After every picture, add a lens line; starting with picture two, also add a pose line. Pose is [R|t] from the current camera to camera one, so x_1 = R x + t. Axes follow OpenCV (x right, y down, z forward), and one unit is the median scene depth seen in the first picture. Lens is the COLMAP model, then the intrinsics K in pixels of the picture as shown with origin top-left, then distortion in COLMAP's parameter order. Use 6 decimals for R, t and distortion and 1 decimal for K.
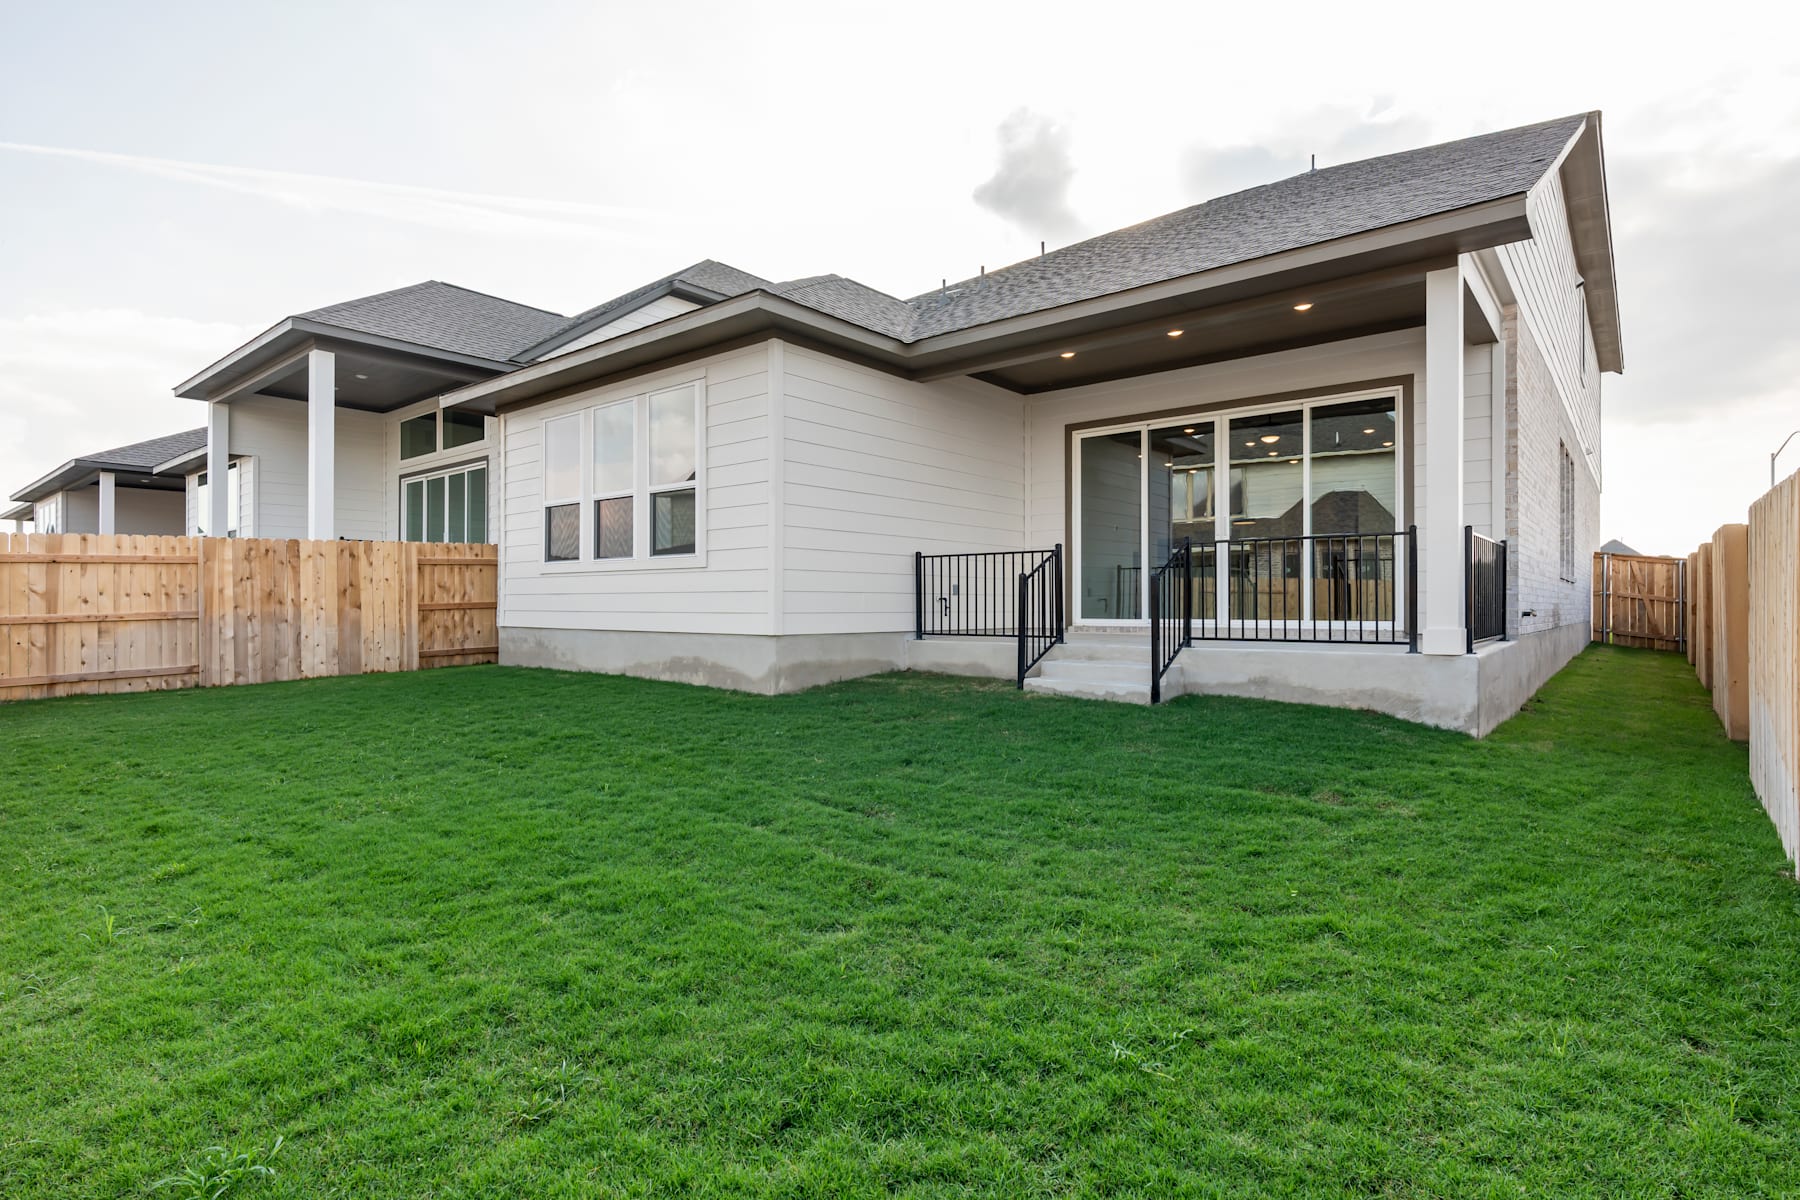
lens RADIAL K [[876.5, 0, 902.8], [0, 876.5, 596.5], [0, 0, 1]] dist [-0.001434, 0.000018]
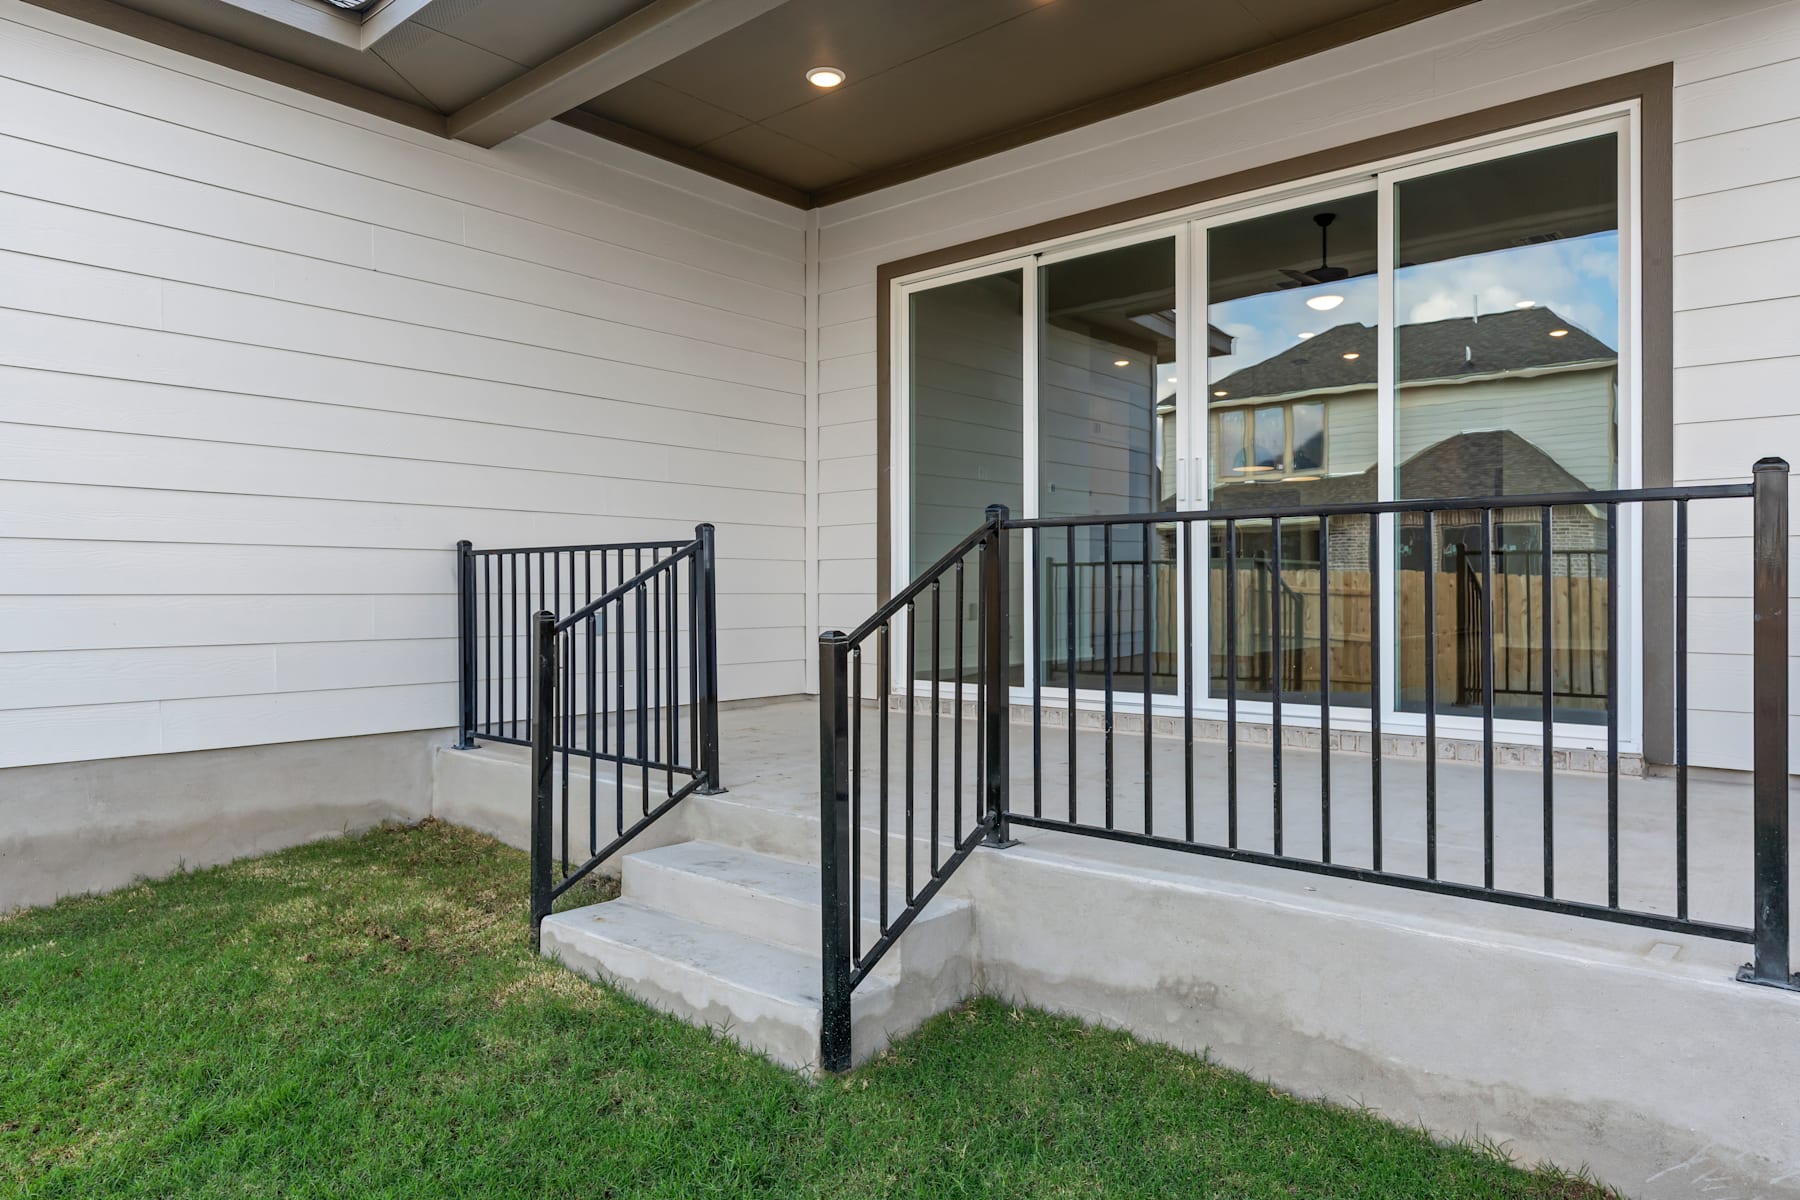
lens RADIAL K [[1127.5, 0, 877.5], [0, 1127.5, 582.8], [0, 0, 1]] dist [0.000050, 0.000297]
pose [[0.999795, 0.000827, -0.020213, 0.254516], [-0.000812, 0.999999, 0.000766, -0.034689], [0.020214, -0.000750, 0.999795, 0.510422]]
